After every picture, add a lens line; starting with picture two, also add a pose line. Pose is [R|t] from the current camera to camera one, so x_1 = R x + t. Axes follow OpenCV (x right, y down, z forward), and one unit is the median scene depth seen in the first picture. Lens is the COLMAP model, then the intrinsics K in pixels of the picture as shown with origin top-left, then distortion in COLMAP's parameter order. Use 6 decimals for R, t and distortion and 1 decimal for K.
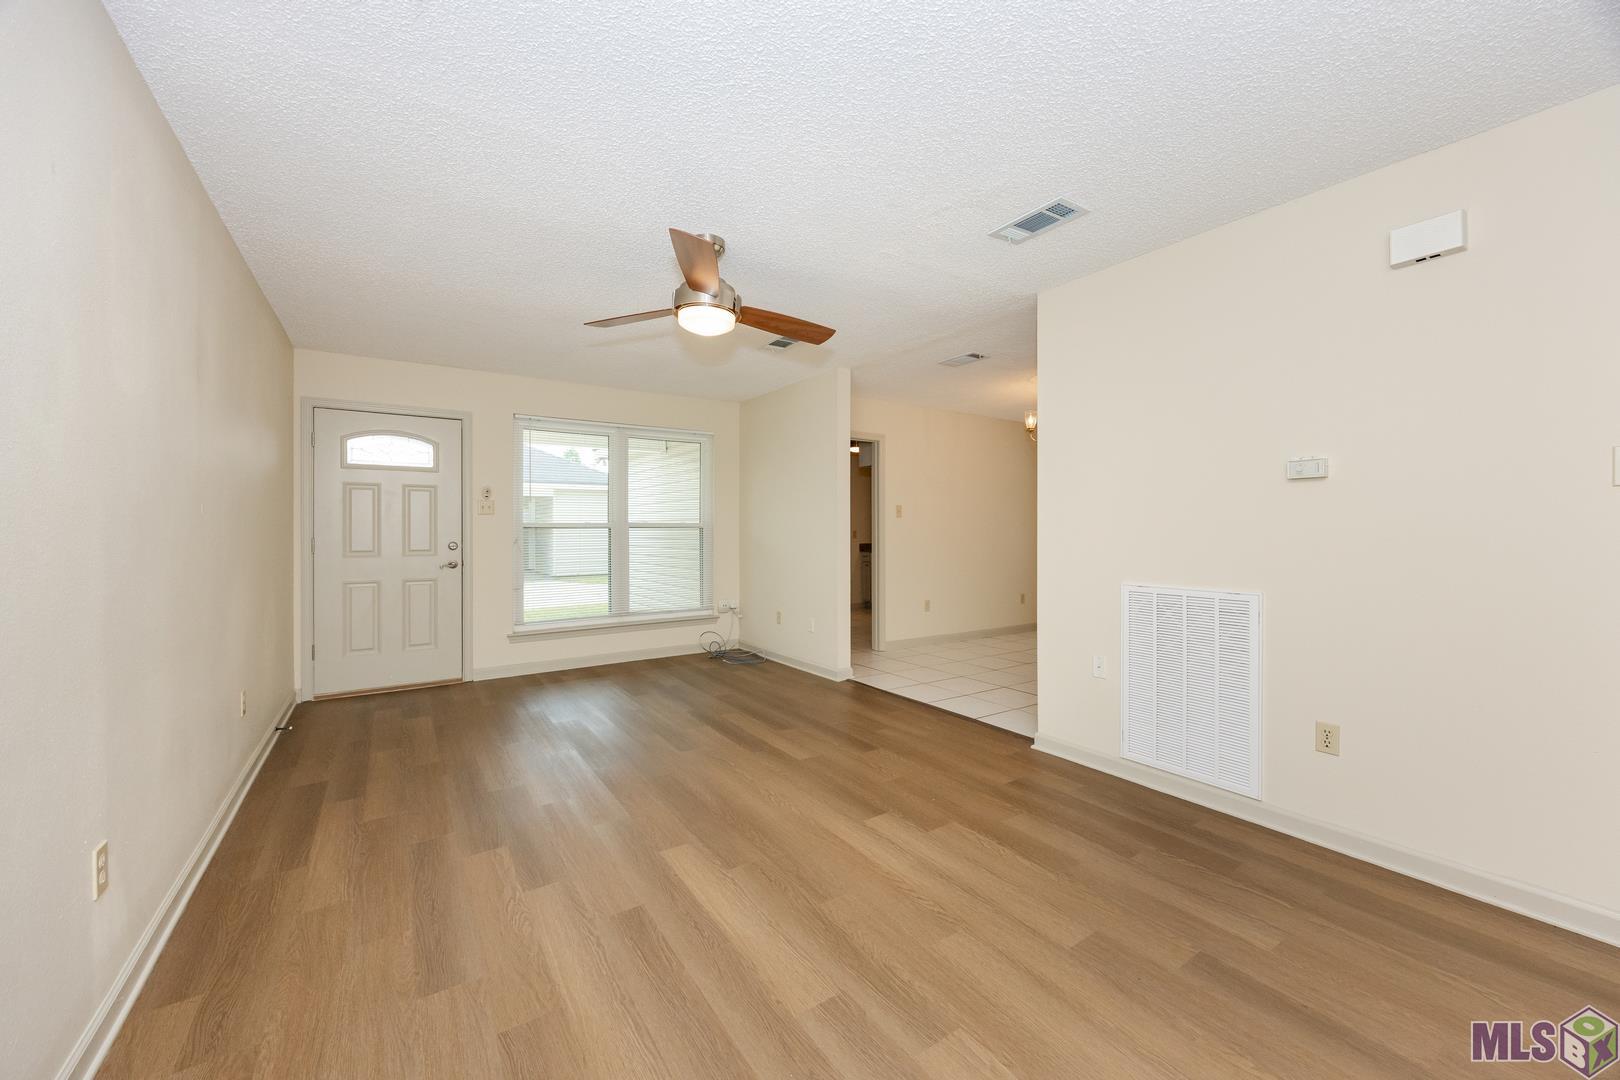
lens RADIAL K [[624.3, 0, 813.1], [0, 624.3, 533.3], [0, 0, 1]] dist [0.000784, -0.000046]
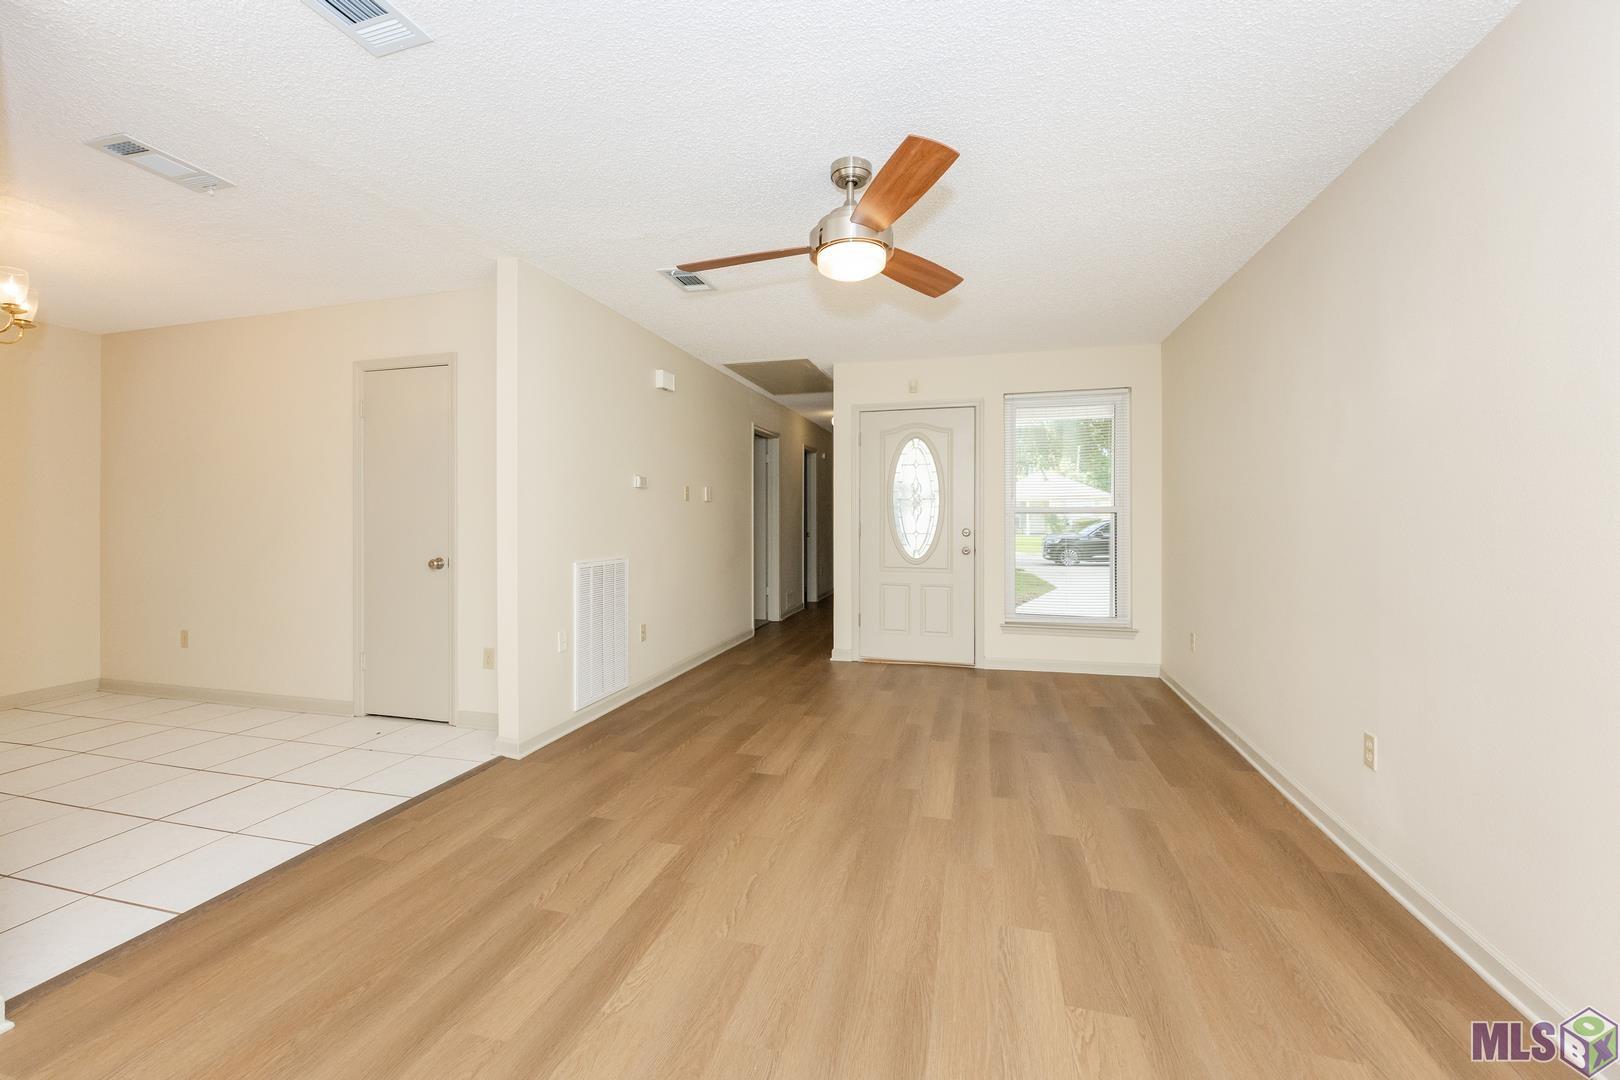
lens RADIAL K [[646.4, 0, 805.3], [0, 646.4, 516.4], [0, 0, 1]] dist [0.001893, 0.000131]
pose [[-0.652164, 0.004780, 0.758063, -0.736091], [0.007090, 0.999975, -0.000206, -0.003559], [-0.758045, 0.005240, -0.652182, 1.523273]]
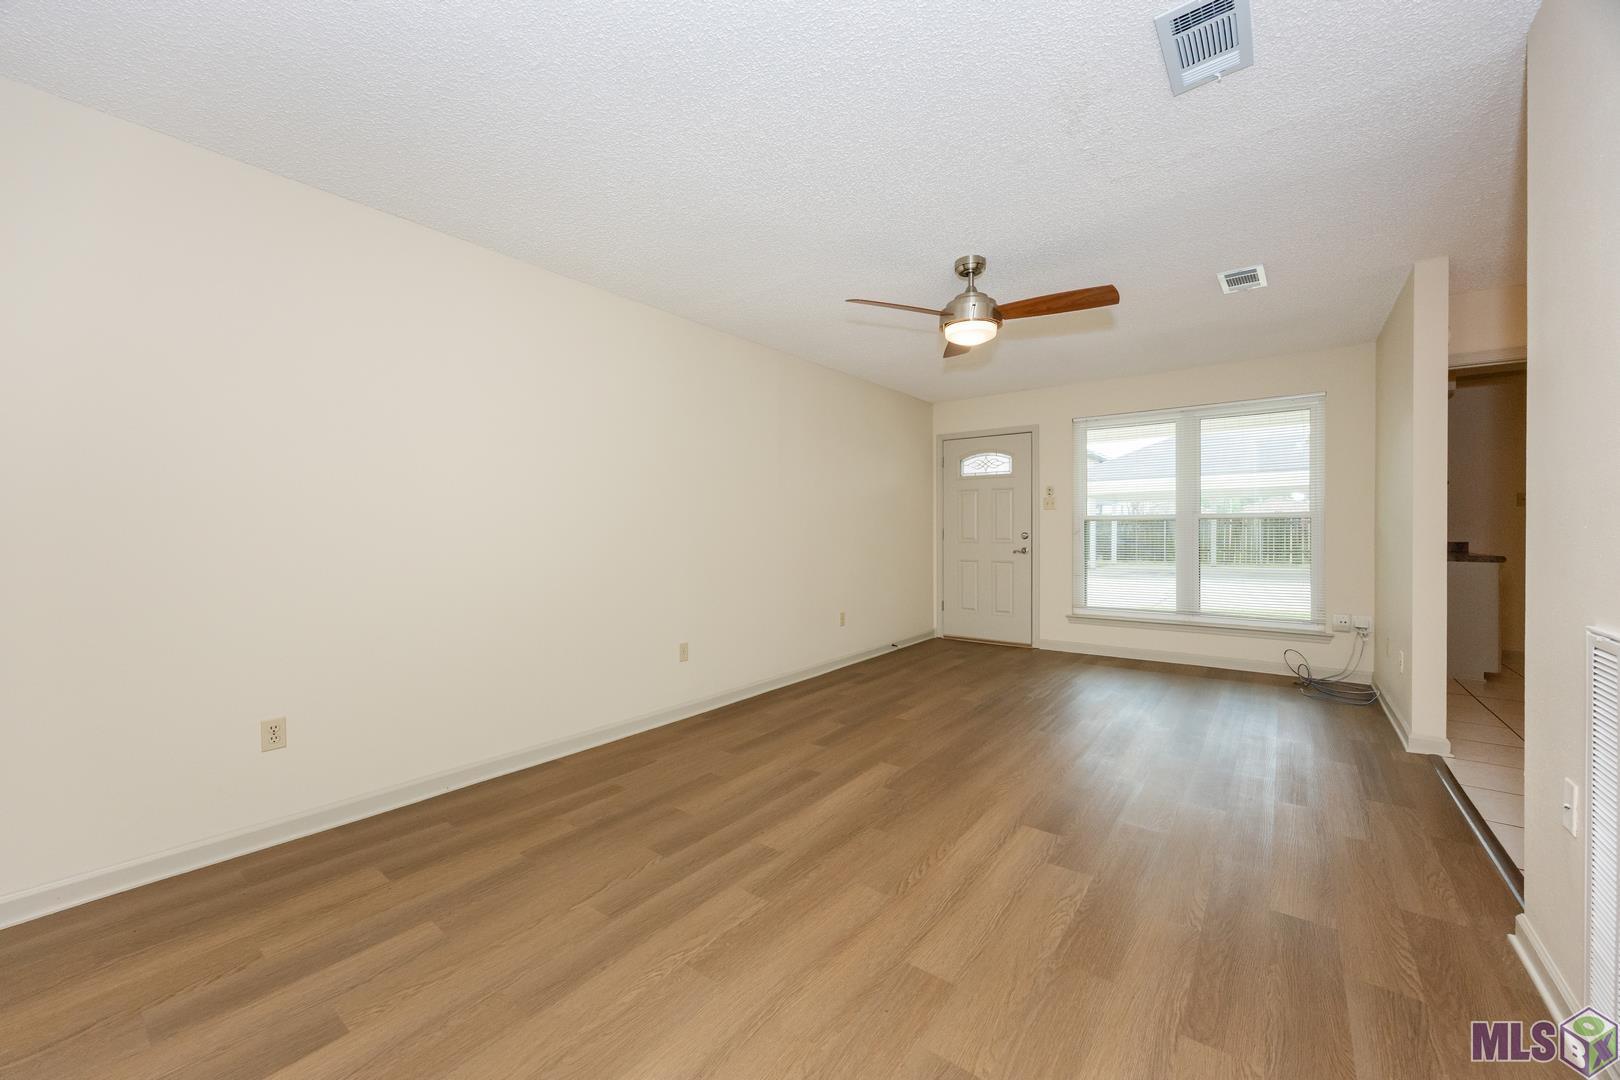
lens RADIAL K [[624.3, 0, 813.1], [0, 624.3, 533.3], [0, 0, 1]] dist [0.000784, -0.000046]
pose [[0.314356, 0.007188, -0.949278, 0.770971], [-0.002034, 0.999974, 0.006899, 0.013253], [0.949303, -0.000237, 0.314362, 0.357728]]
